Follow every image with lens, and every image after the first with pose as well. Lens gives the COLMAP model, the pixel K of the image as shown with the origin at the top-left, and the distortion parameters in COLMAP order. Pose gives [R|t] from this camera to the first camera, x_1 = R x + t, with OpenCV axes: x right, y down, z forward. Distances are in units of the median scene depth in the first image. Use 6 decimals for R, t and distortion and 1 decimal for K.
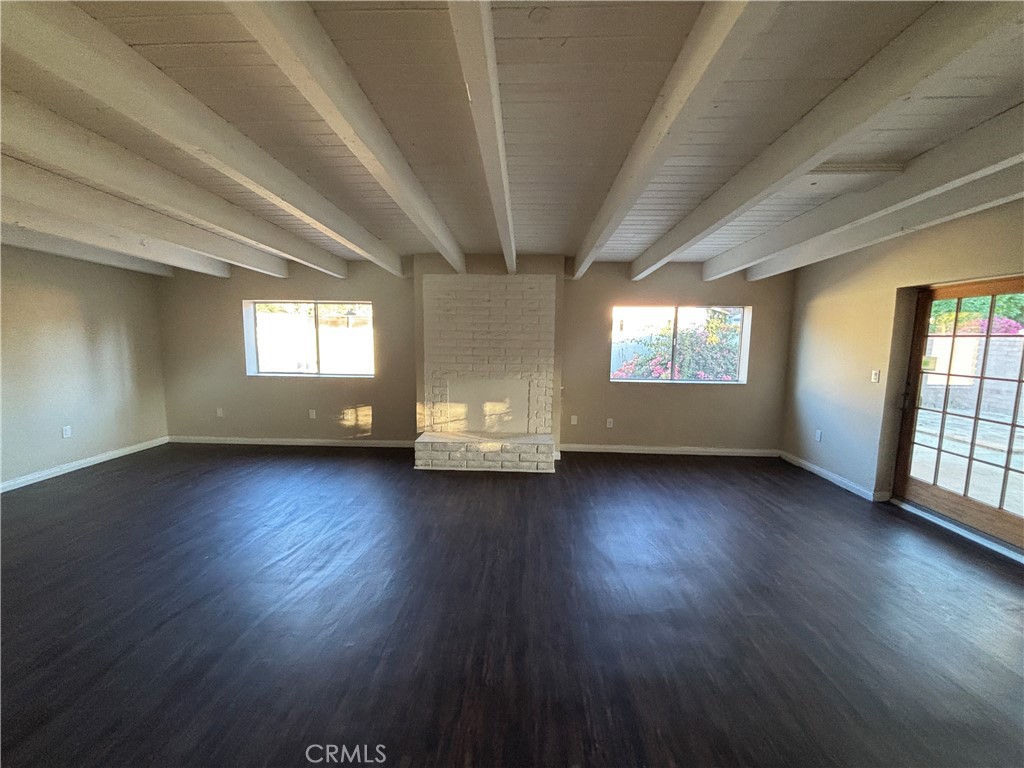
lens RADIAL K [[412.6, 0, 506.7], [0, 412.6, 385.5], [0, 0, 1]] dist [0.000643, 0.000339]
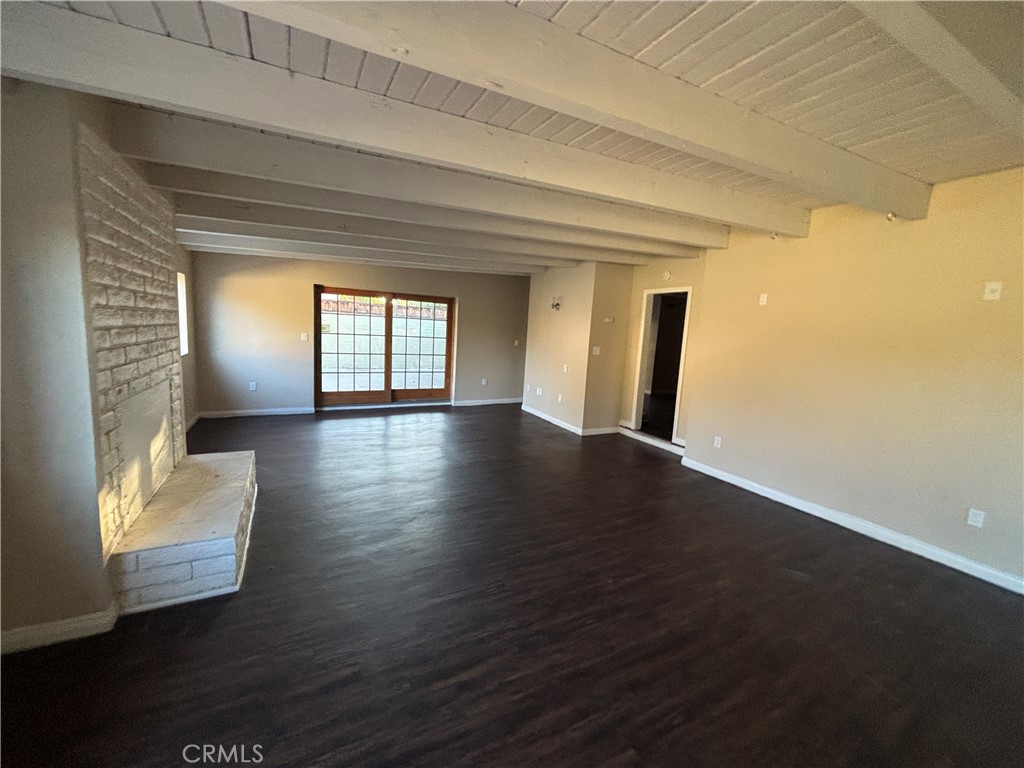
lens RADIAL K [[412.6, 0, 514.2], [0, 412.6, 386.8], [0, 0, 1]] dist [0.000643, 0.000339]
pose [[-0.520746, -0.158470, 0.838875, -0.794854], [0.041126, 0.976823, 0.210060, -0.120001], [-0.852721, 0.143887, -0.502159, 1.005105]]
